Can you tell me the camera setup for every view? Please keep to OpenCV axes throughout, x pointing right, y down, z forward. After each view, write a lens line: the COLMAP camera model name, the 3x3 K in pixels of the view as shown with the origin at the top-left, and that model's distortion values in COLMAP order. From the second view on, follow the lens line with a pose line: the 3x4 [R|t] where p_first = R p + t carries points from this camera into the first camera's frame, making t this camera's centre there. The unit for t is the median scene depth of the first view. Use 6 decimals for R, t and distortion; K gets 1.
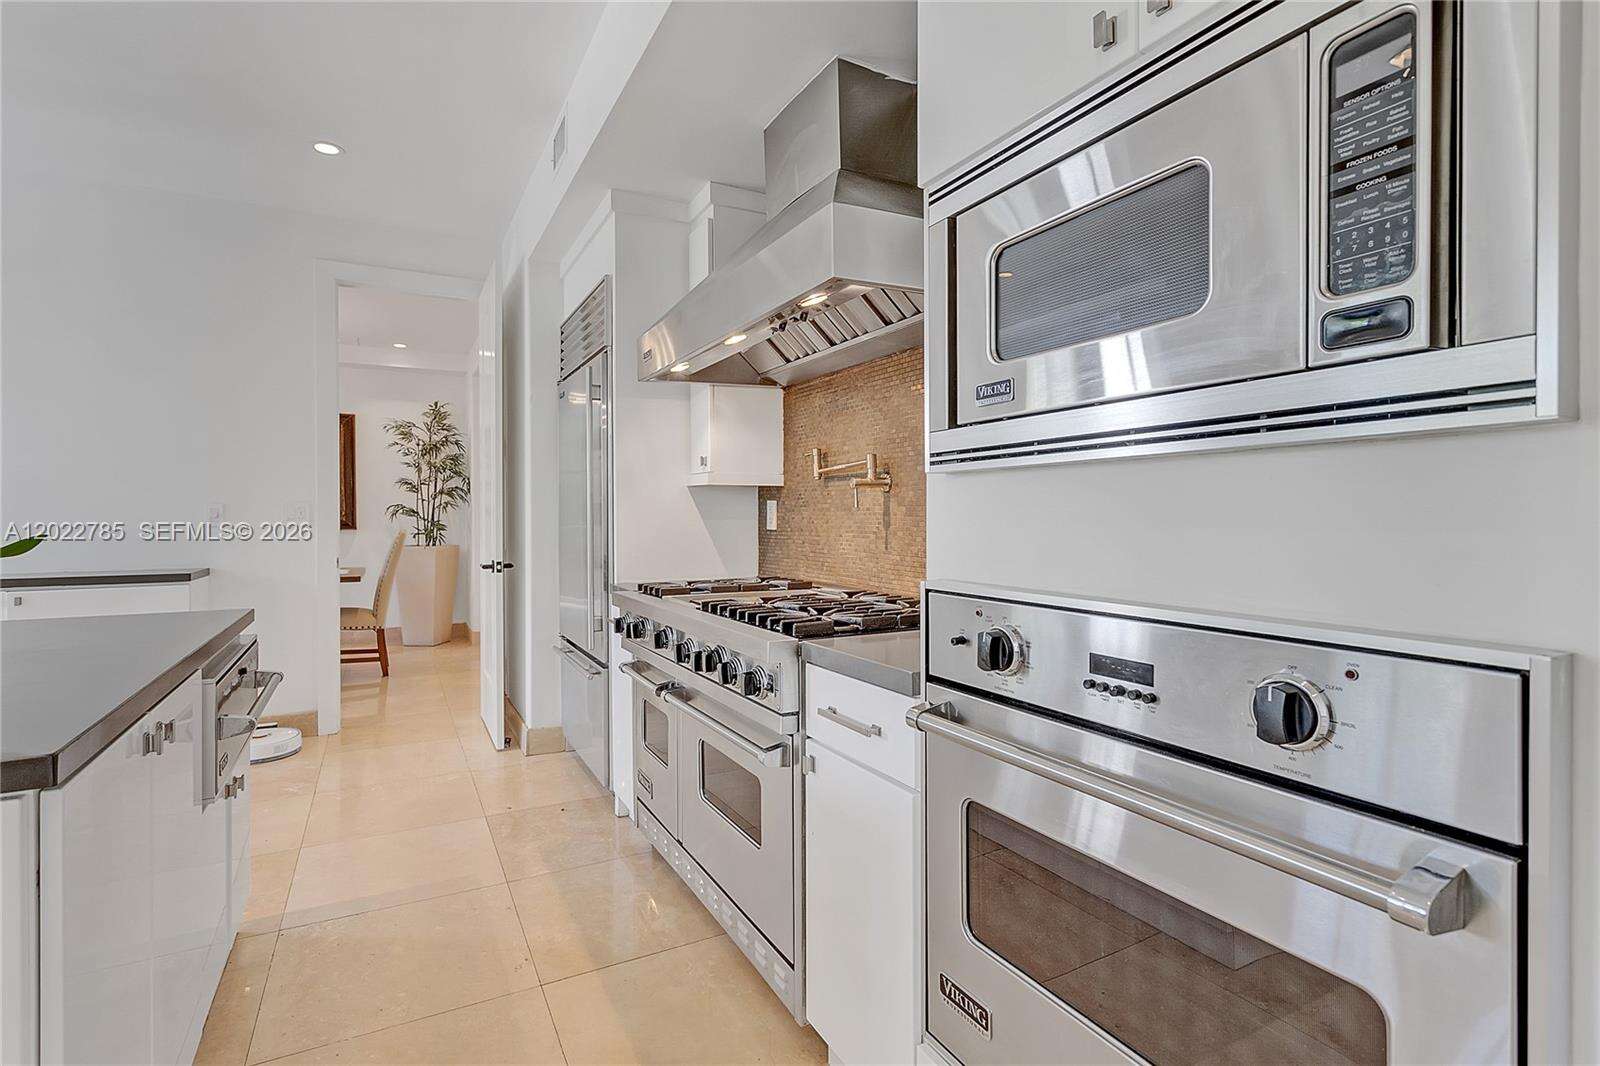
lens RADIAL K [[774.4, 0, 795.9], [0, 774.4, 528.1], [0, 0, 1]] dist [0.006415, 0.000384]
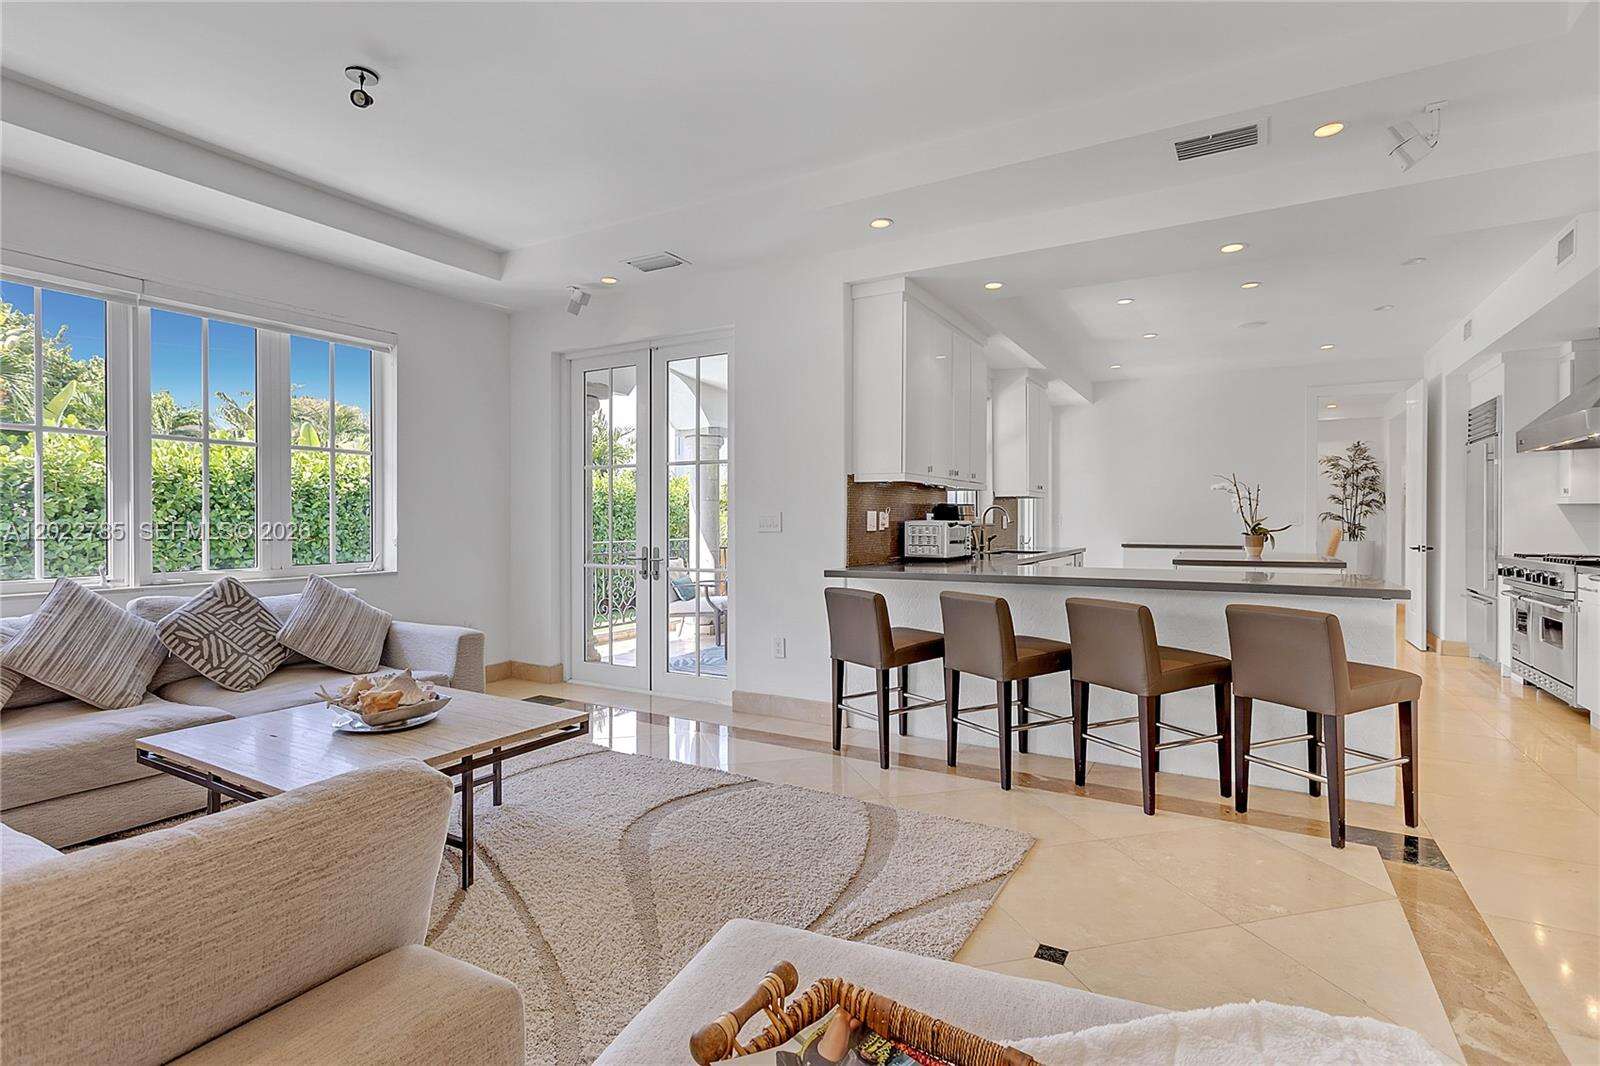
lens RADIAL K [[774.4, 0, 791.9], [0, 774.4, 528.9], [0, 0, 1]] dist [0.006415, 0.000384]
pose [[0.529588, 0.007397, -0.848223, 0.377589], [-0.010805, 0.999940, 0.001974, 0.016296], [0.848186, 0.008119, 0.529636, -1.215617]]
